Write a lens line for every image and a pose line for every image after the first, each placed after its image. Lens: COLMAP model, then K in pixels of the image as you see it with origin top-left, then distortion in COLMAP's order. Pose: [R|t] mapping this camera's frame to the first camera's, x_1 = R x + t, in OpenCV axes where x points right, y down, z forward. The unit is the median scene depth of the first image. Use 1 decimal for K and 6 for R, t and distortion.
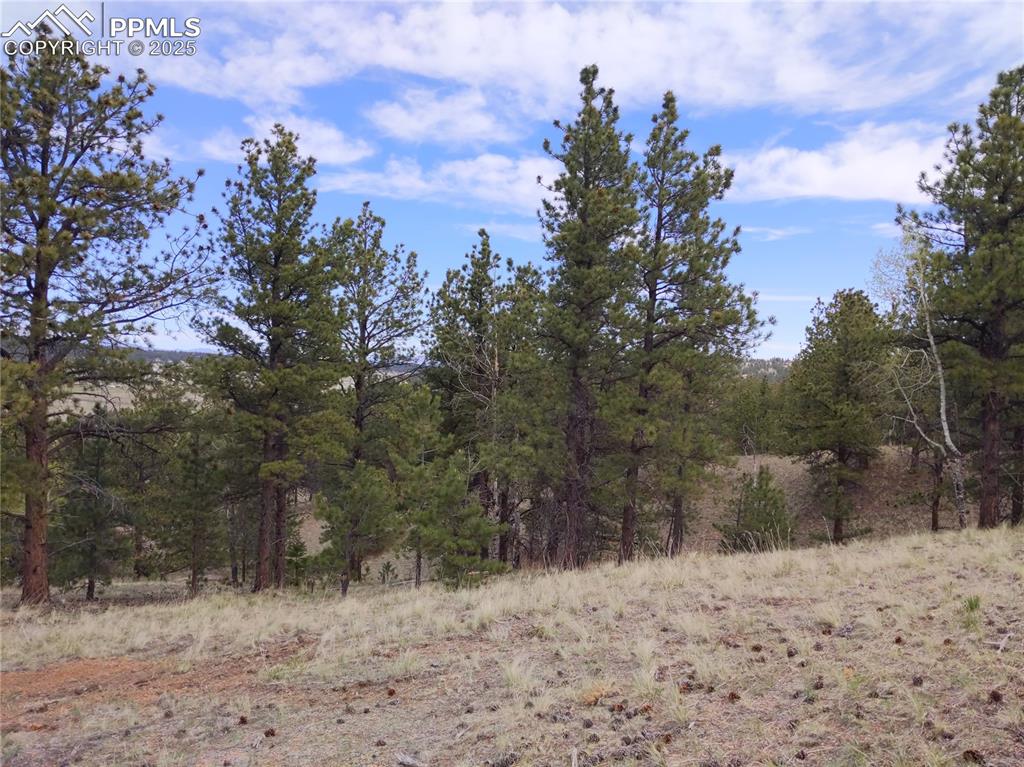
lens RADIAL K [[835.8, 0, 516.9], [0, 835.8, 391.6], [0, 0, 1]] dist [0.088749, -0.165993]
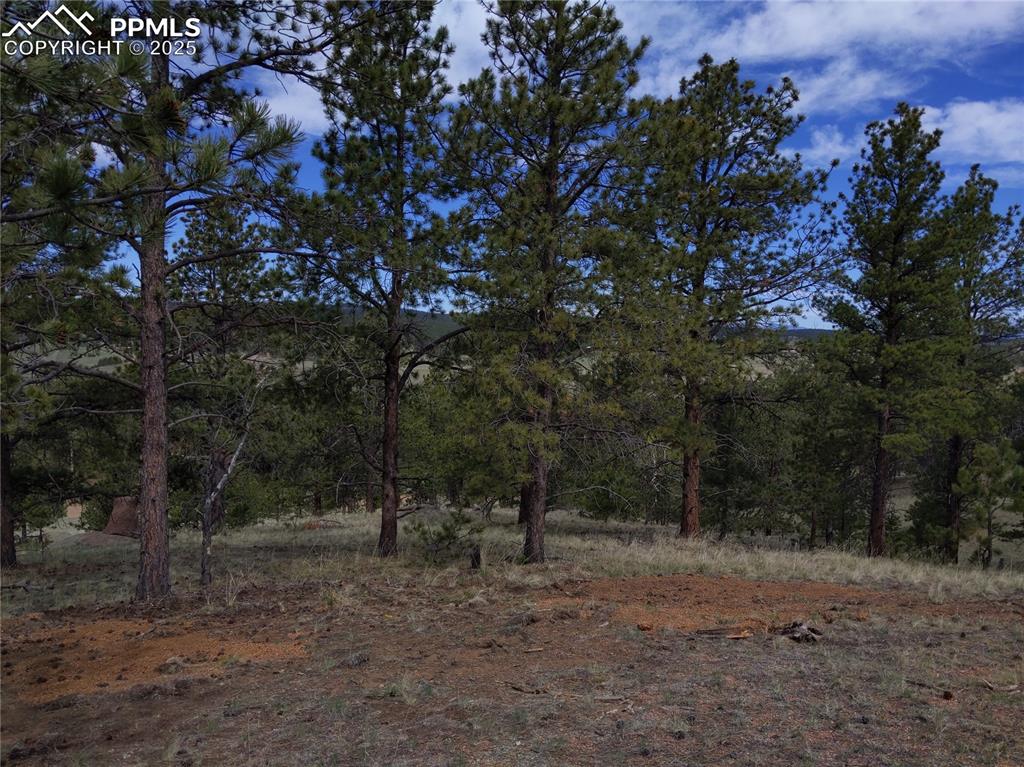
lens RADIAL K [[824.6, 0, 477.9], [0, 824.6, 387.6], [0, 0, 1]] dist [-0.003846, -0.016447]
pose [[0.788225, 0.023379, -0.614943, -0.074503], [-0.007014, 0.999554, 0.029010, 0.000709], [0.615348, -0.018553, 0.788038, -0.106612]]
